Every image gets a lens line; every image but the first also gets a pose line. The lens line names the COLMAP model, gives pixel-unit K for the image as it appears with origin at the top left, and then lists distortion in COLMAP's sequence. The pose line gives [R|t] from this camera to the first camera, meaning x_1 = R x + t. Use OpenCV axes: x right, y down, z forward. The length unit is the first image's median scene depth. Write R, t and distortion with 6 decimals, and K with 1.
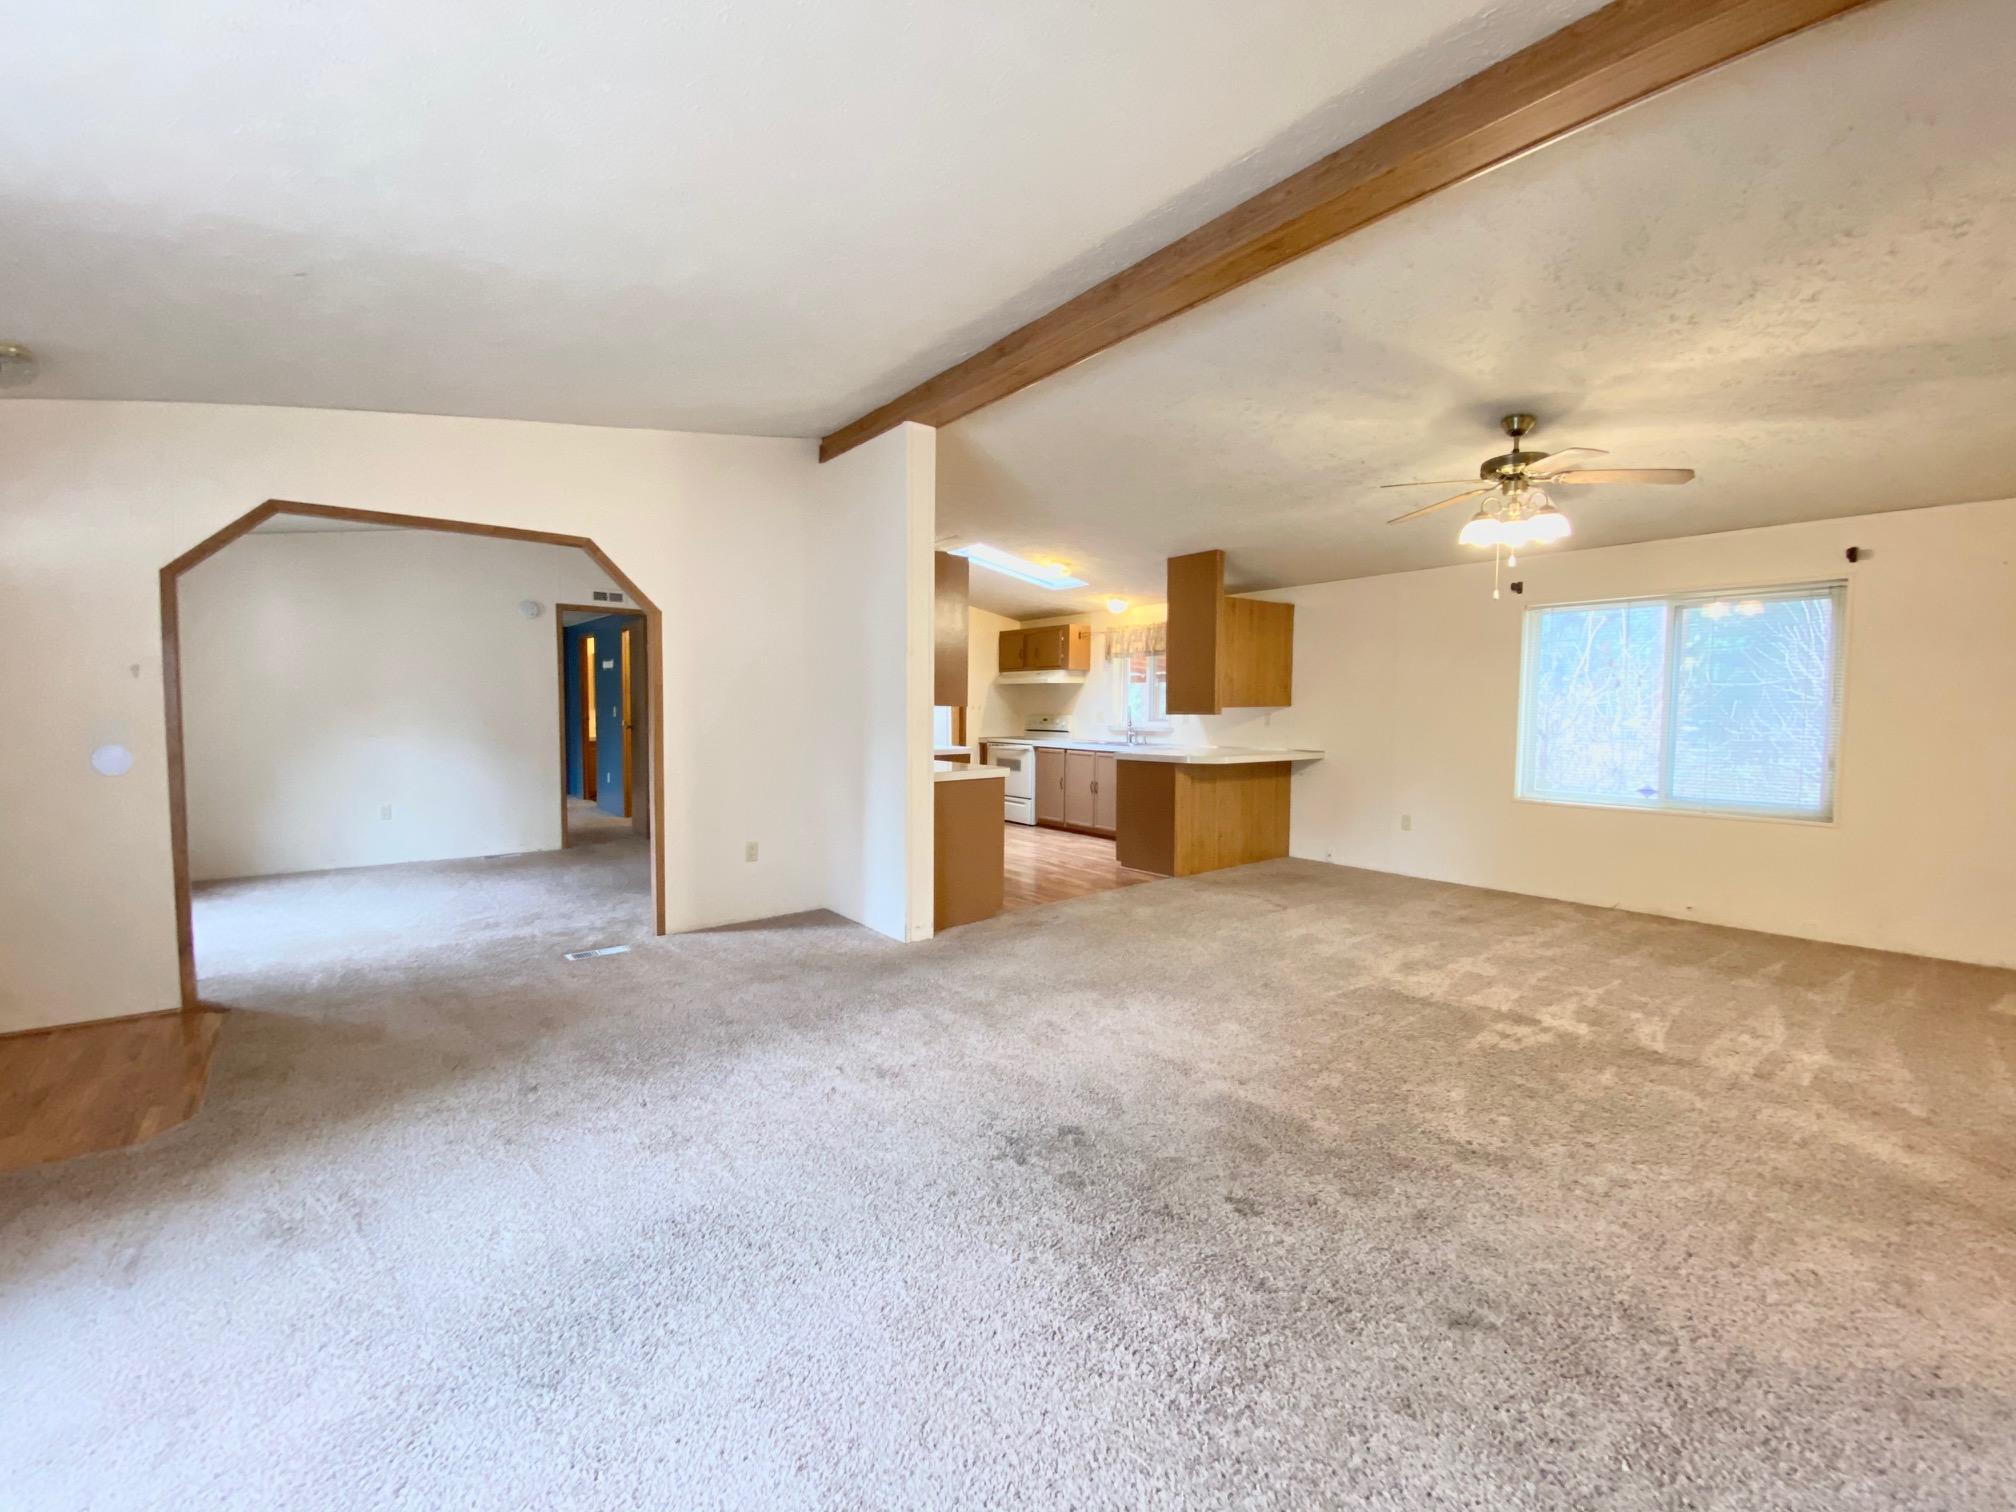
lens RADIAL K [[815.2, 0, 1008.0], [0, 815.2, 756.0], [0, 0, 1]] dist [0.025998, -0.022366]
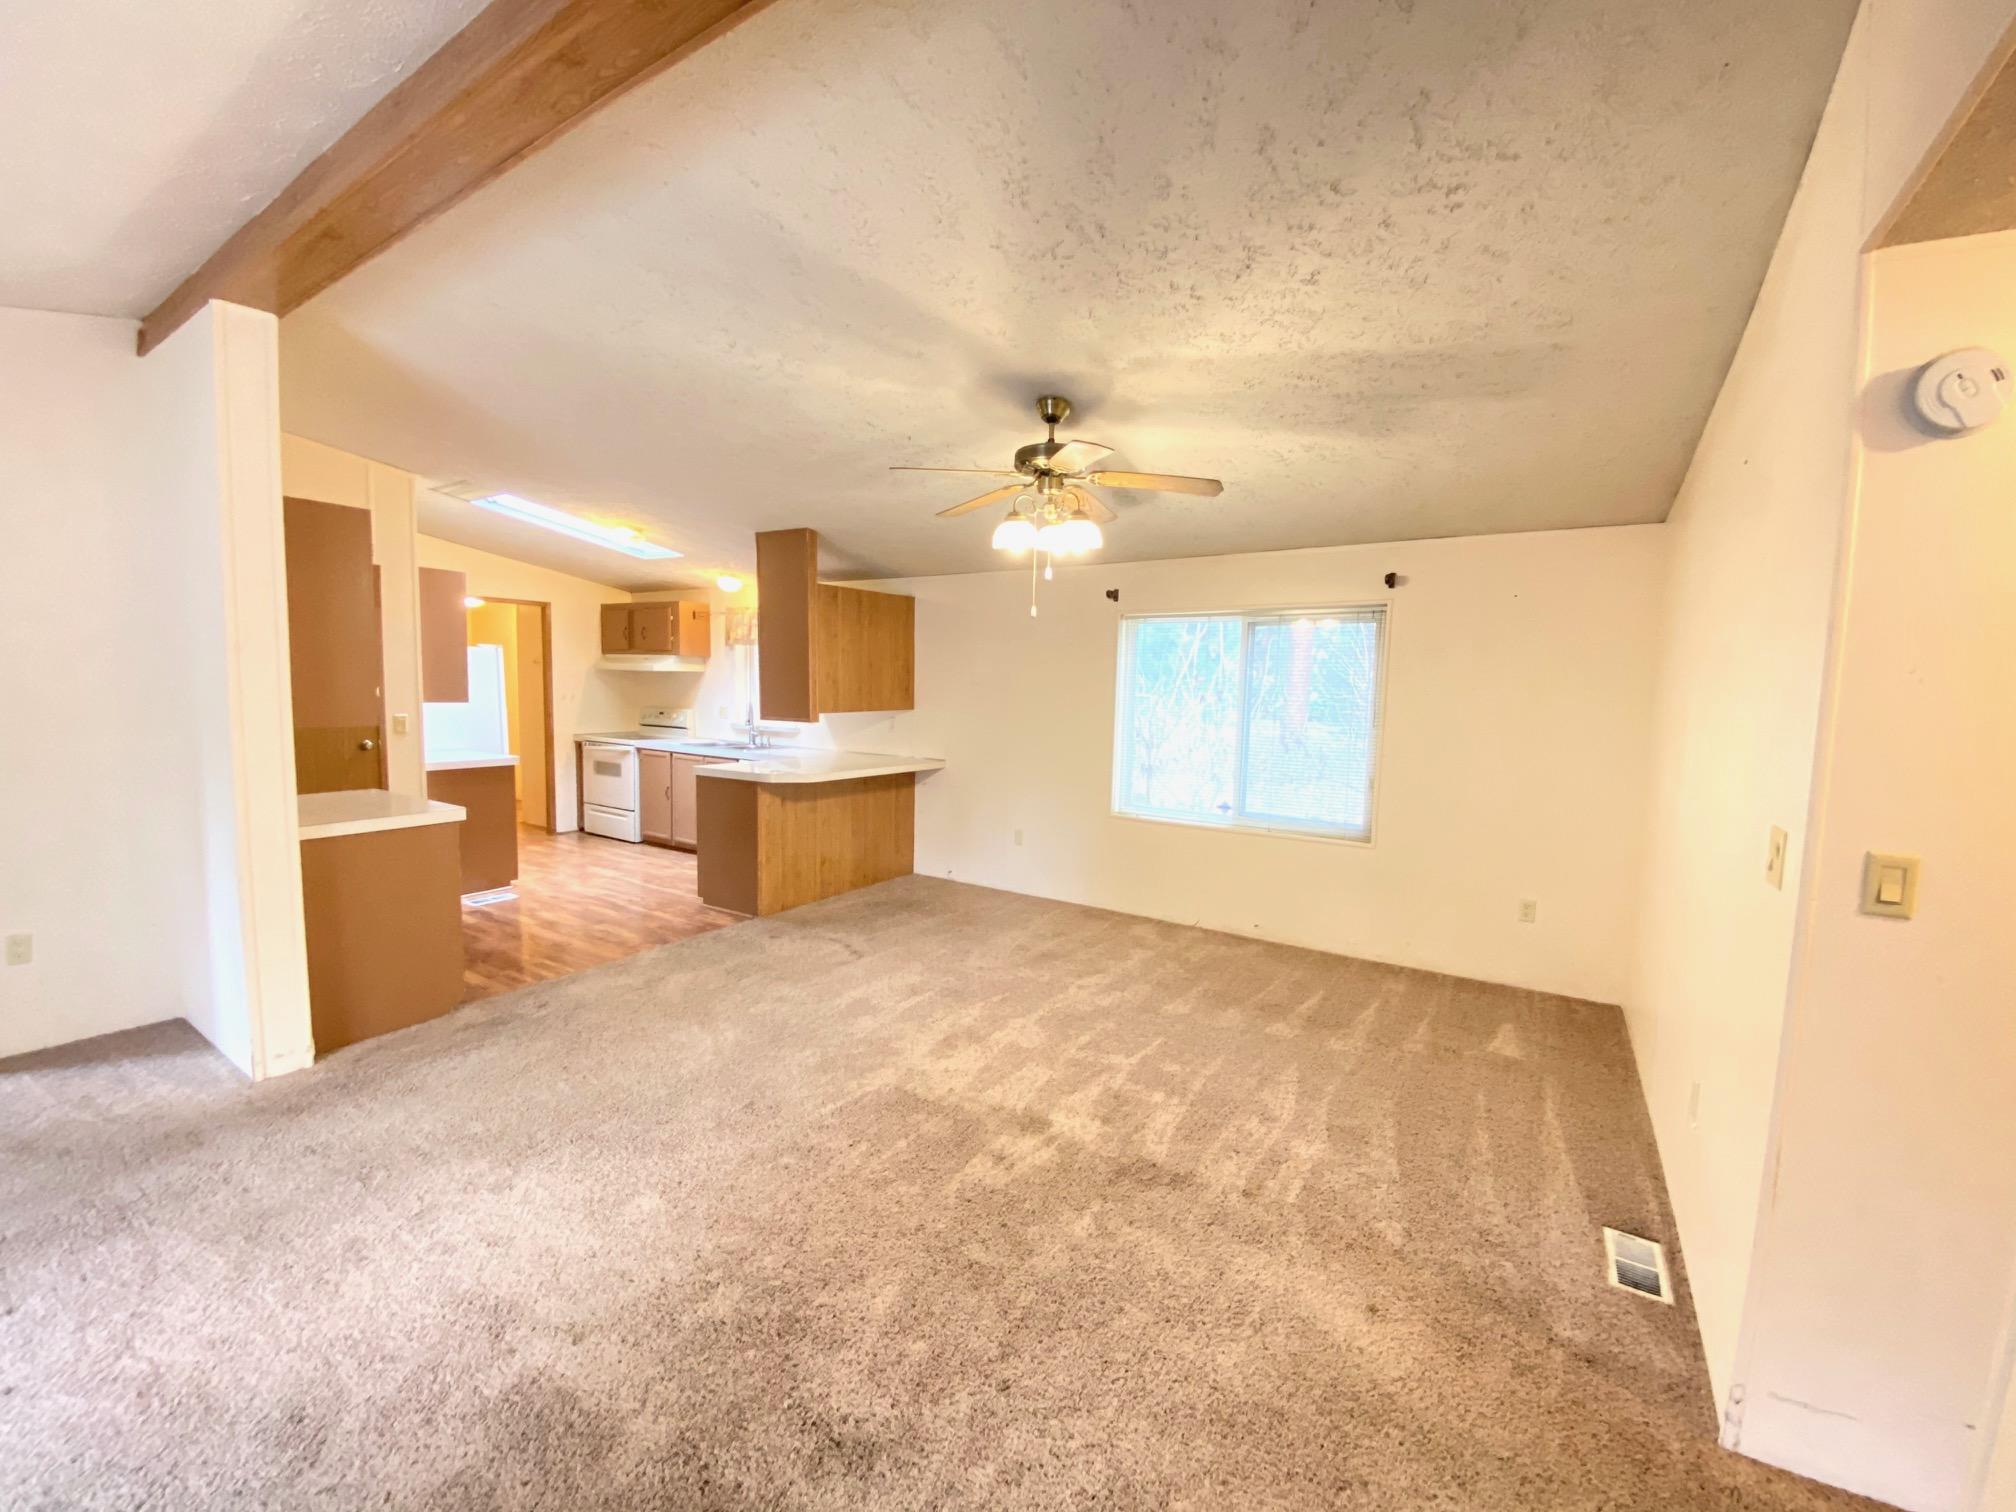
lens RADIAL K [[814.2, 0, 1005.3], [0, 814.2, 760.1], [0, 0, 1]] dist [0.051502, -0.044212]
pose [[0.952507, -0.013284, 0.304228, 0.265143], [0.000419, 0.999104, 0.042315, -0.066925], [-0.304518, -0.040178, 0.951659, 0.167963]]
